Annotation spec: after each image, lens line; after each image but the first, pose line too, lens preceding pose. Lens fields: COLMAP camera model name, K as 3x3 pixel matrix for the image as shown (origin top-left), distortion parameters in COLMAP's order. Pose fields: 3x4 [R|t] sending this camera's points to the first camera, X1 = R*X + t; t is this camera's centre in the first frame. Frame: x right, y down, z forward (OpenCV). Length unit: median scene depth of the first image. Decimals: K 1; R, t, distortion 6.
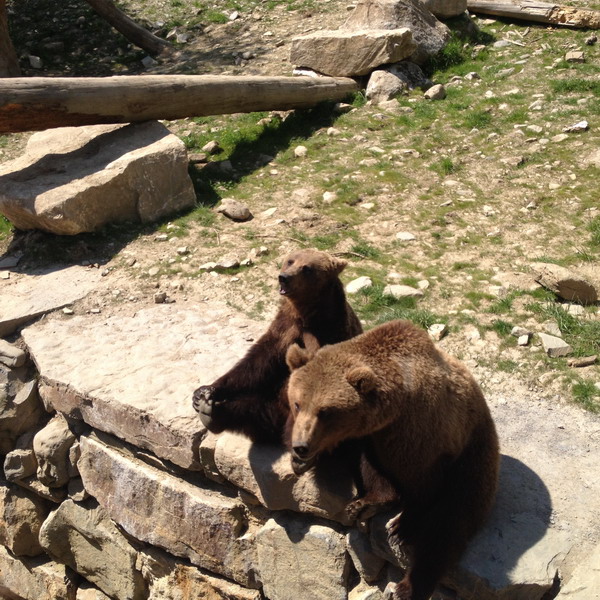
lens RADIAL K [[740.9, 0, 300.4], [0, 740.9, 306.4], [0, 0, 1]] dist [0.147782, -0.302201]
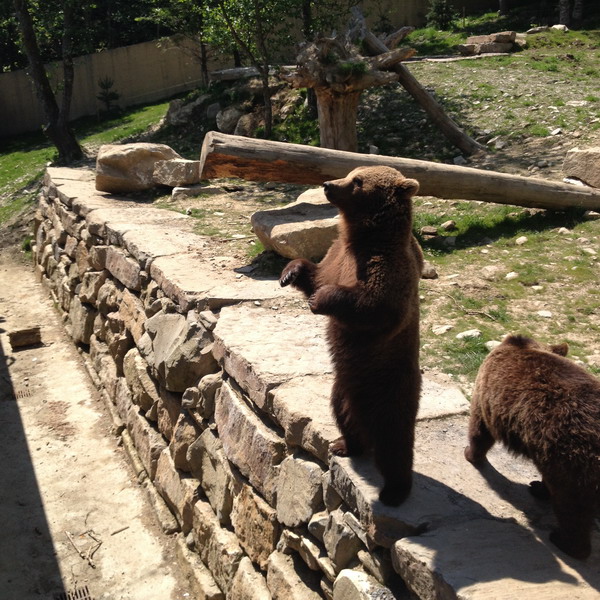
lens RADIAL K [[749.9, 0, 300.0], [0, 749.9, 300.0], [0, 0, 1]] dist [0.169764, -0.429474]
pose [[0.861436, 0.213729, -0.460703, 0.400563], [-0.280600, 0.956403, -0.080980, 0.093126], [0.423310, 0.199032, 0.883852, -0.184513]]
